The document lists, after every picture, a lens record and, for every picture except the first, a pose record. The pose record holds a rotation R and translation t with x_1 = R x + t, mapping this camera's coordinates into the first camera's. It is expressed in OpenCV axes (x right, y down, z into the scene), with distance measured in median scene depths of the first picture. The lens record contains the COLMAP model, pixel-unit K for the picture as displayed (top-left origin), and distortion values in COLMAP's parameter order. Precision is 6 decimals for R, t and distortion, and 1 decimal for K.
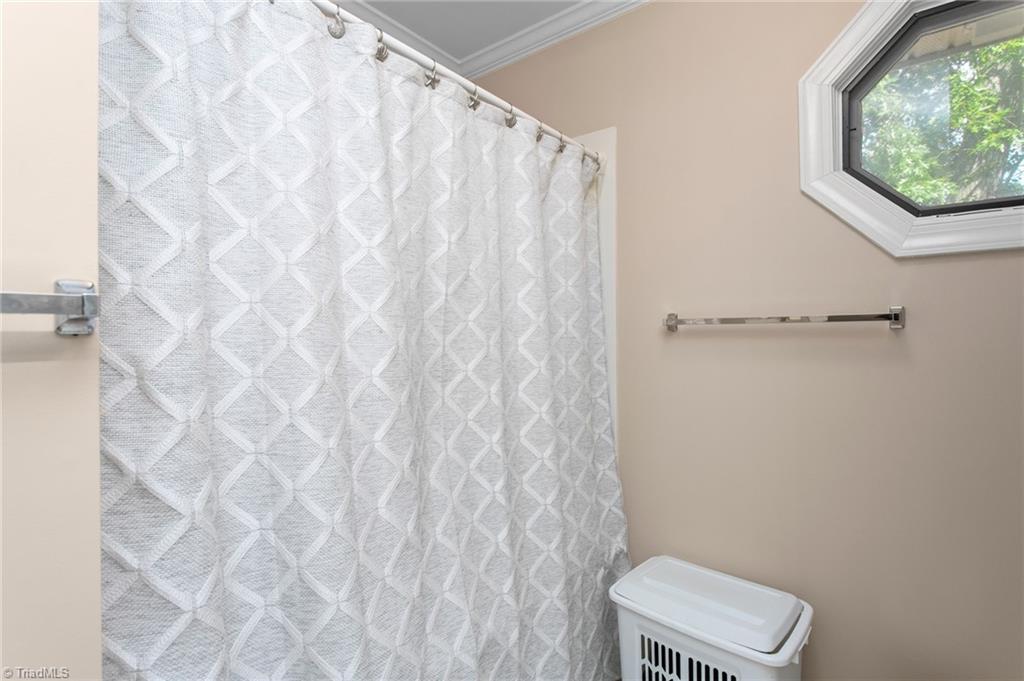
lens RADIAL K [[500.5, 0, 515.2], [0, 500.5, 336.5], [0, 0, 1]] dist [0.001579, 0.000480]
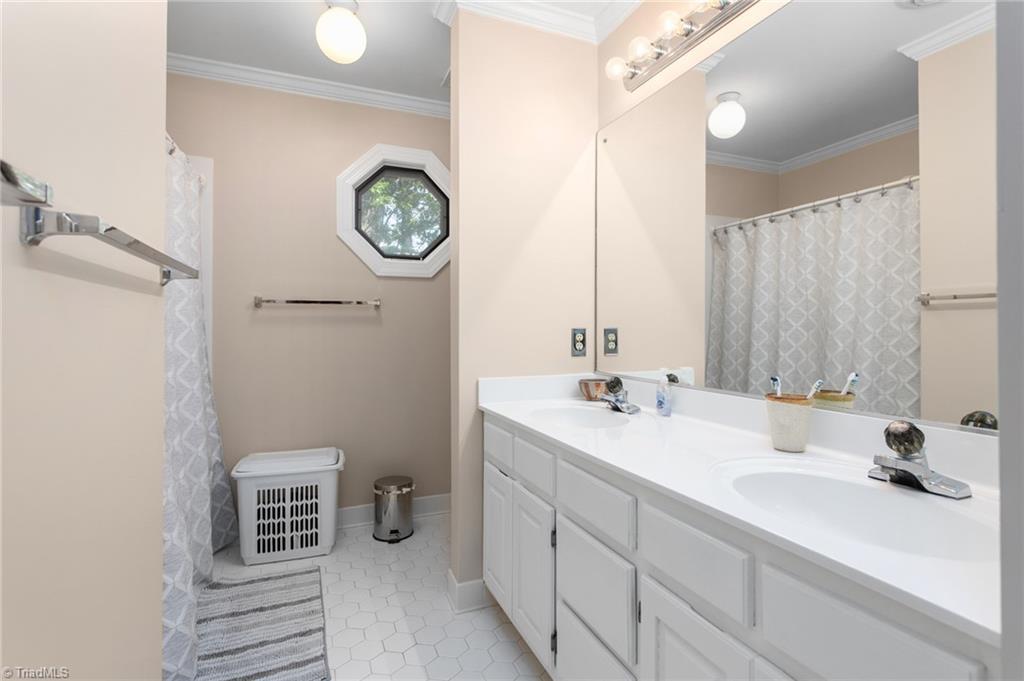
lens RADIAL K [[500.5, 0, 515.2], [0, 500.5, 336.5], [0, 0, 1]] dist [0.001579, 0.000480]
pose [[0.490889, -0.010502, 0.871159, -0.755361], [-0.006155, 0.999861, 0.015522, 0.060918], [-0.871200, -0.012981, 0.490756, -0.531507]]
